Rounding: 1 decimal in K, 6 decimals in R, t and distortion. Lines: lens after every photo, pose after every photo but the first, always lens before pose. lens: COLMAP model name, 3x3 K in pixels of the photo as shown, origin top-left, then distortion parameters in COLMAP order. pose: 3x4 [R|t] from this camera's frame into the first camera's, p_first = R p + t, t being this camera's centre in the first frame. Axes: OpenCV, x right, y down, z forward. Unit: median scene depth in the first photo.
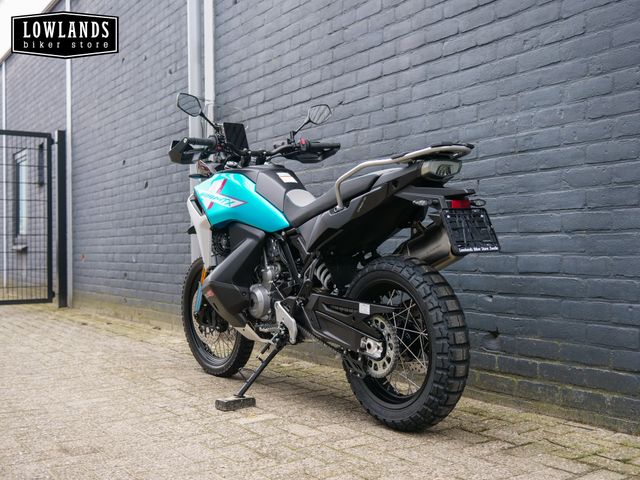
lens RADIAL K [[735.4, 0, 318.9], [0, 735.4, 237.8], [0, 0, 1]] dist [-0.000456, 0.000000]
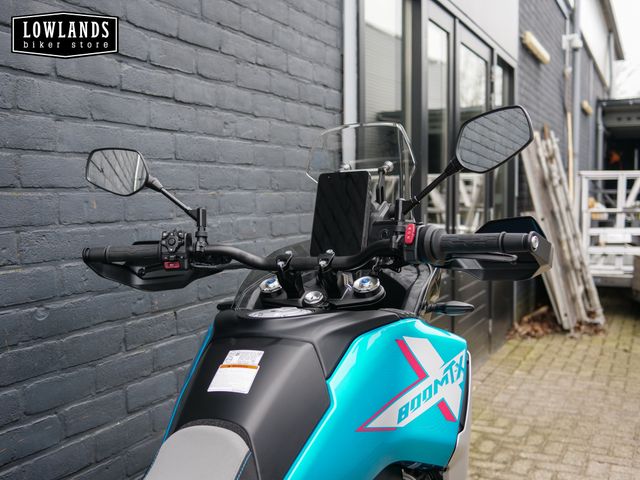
lens RADIAL K [[735.4, 0, 320.6], [0, 735.4, 238.0], [0, 0, 1]] dist [-0.000456, 0.000000]
pose [[-0.525260, -0.038128, 0.850087, -0.357069], [-0.004760, 0.999112, 0.041871, -0.154049], [-0.850928, 0.017947, -0.524975, 1.117115]]
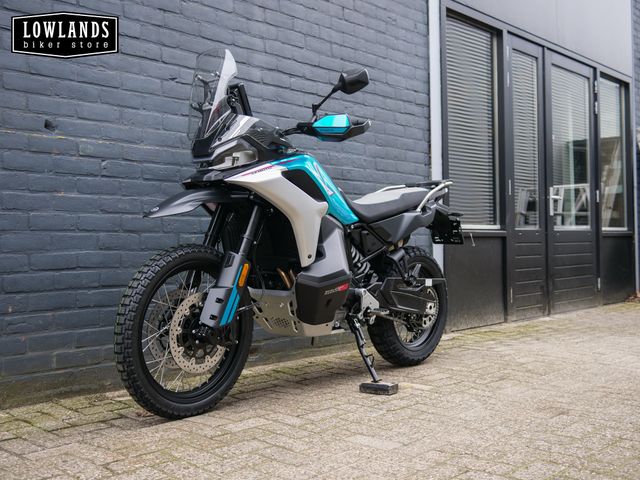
lens RADIAL K [[735.4, 0, 320.3], [0, 735.4, 240.3], [0, 0, 1]] dist [-0.000456, 0.000000]
pose [[-0.237736, 0.023506, 0.971045, -0.999170], [0.000208, 0.999708, -0.024149, 0.036913], [-0.971330, -0.005539, -0.237672, 1.197495]]
